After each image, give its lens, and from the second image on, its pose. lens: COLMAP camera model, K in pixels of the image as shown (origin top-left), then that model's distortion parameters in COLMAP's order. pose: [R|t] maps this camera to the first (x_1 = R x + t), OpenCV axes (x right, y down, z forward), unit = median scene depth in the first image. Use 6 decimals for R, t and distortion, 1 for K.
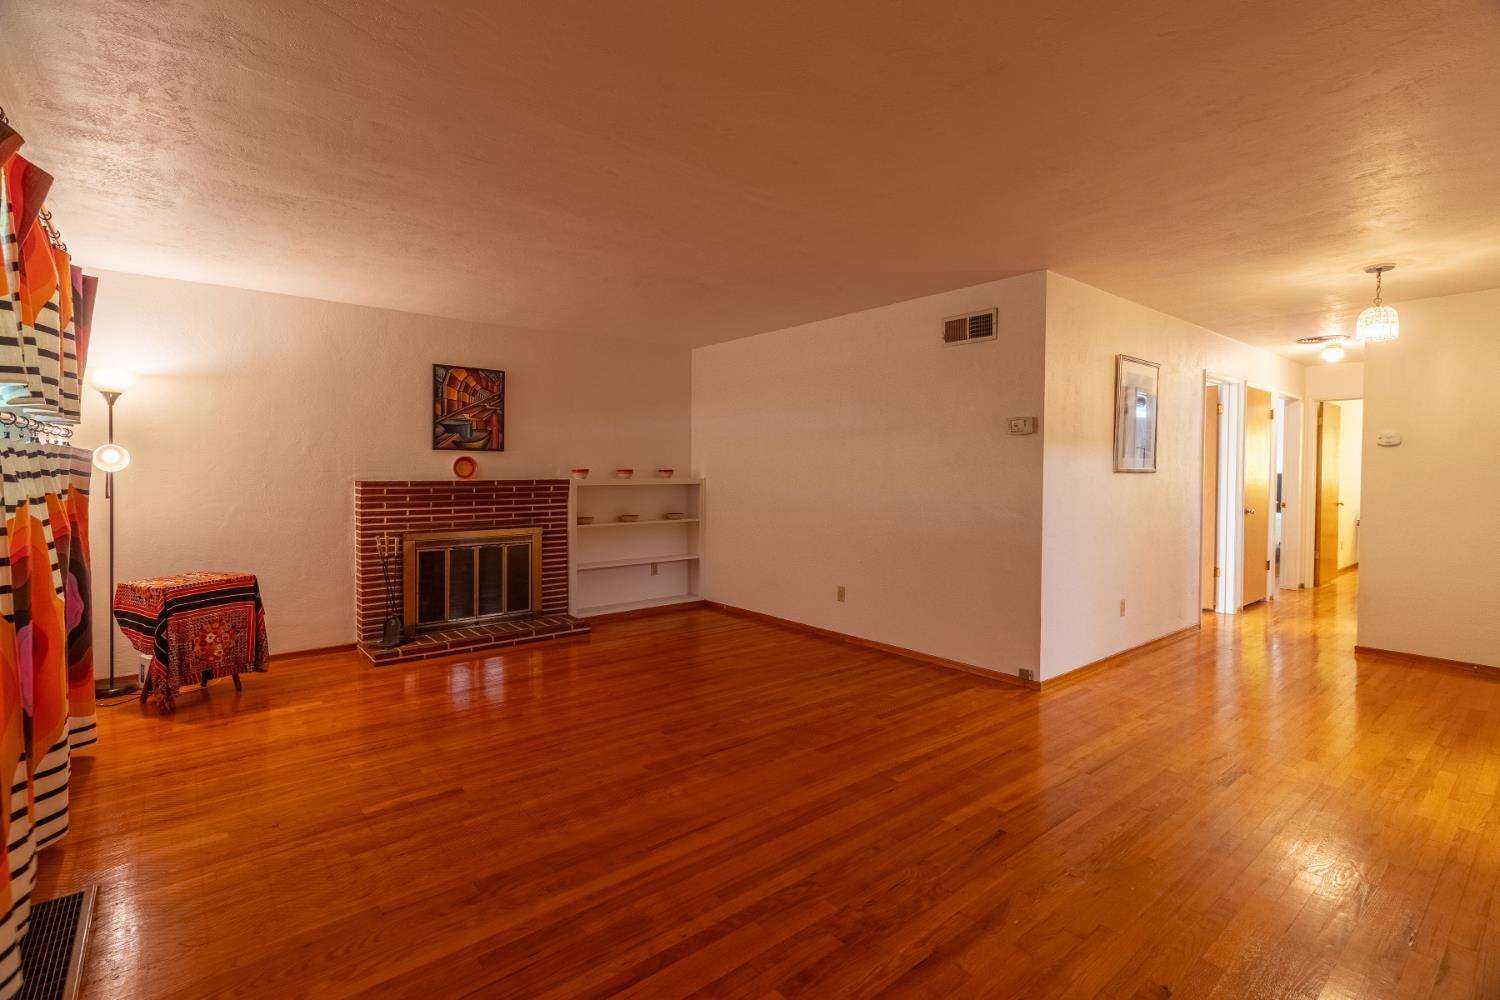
lens RADIAL K [[694.1, 0, 749.6], [0, 694.1, 488.6], [0, 0, 1]] dist [0.000479, 0.000551]
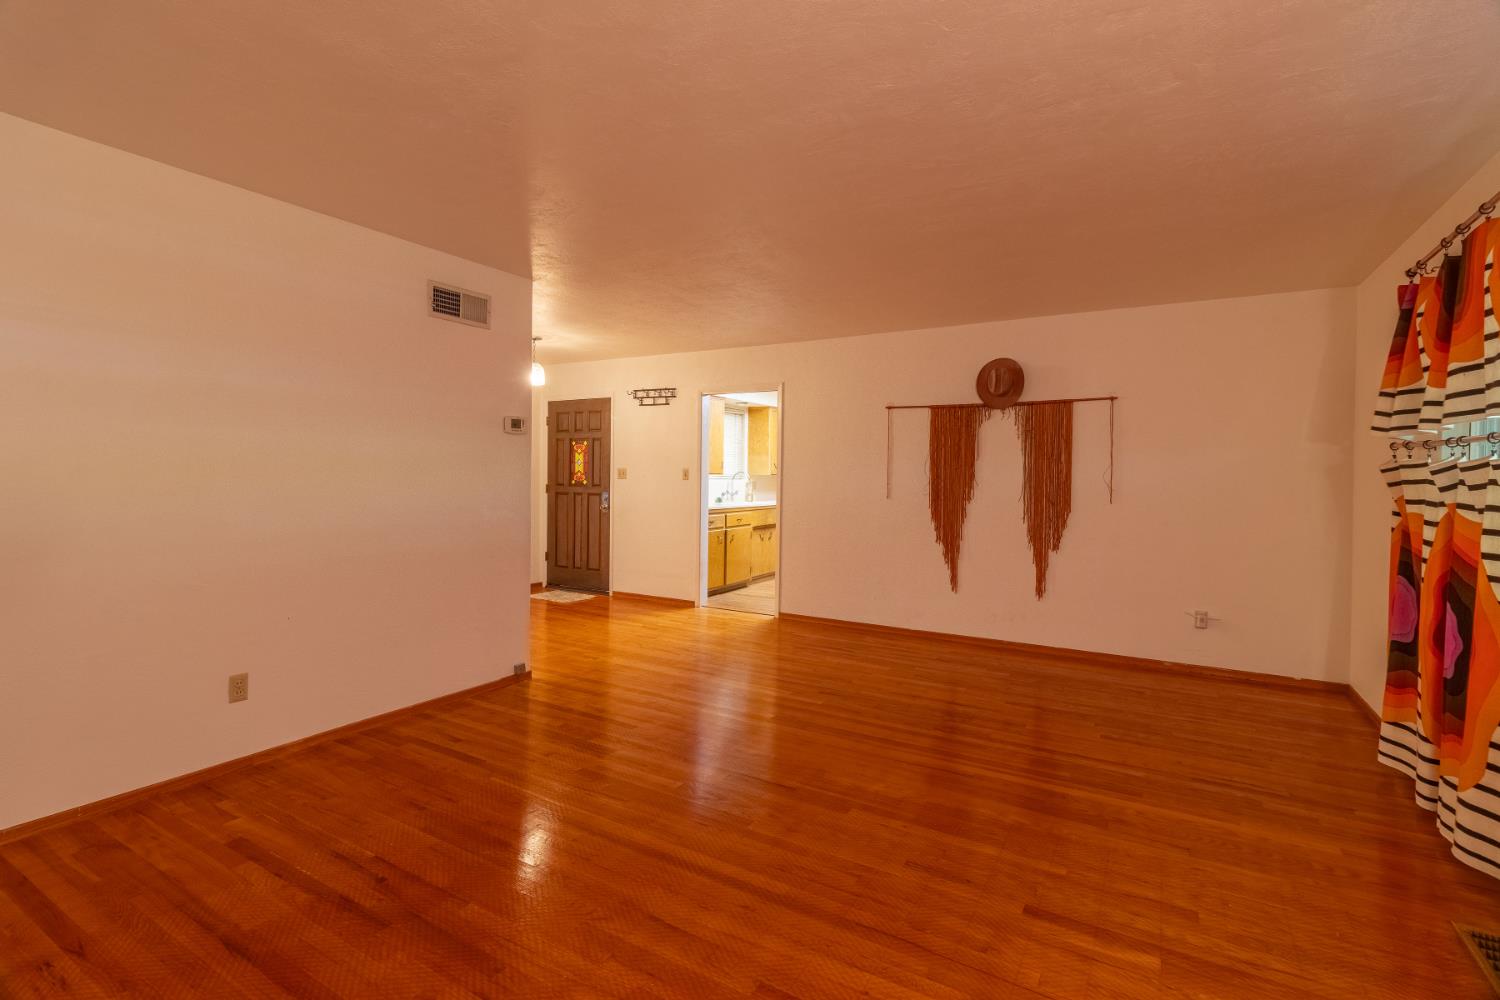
lens RADIAL K [[694.1, 0, 749.6], [0, 694.1, 488.6], [0, 0, 1]] dist [0.000479, 0.000551]
pose [[-0.331814, -0.028897, 0.942902, -1.012583], [0.011587, 0.999330, 0.034704, -0.043193], [-0.943274, 0.022441, -0.331257, 1.529752]]
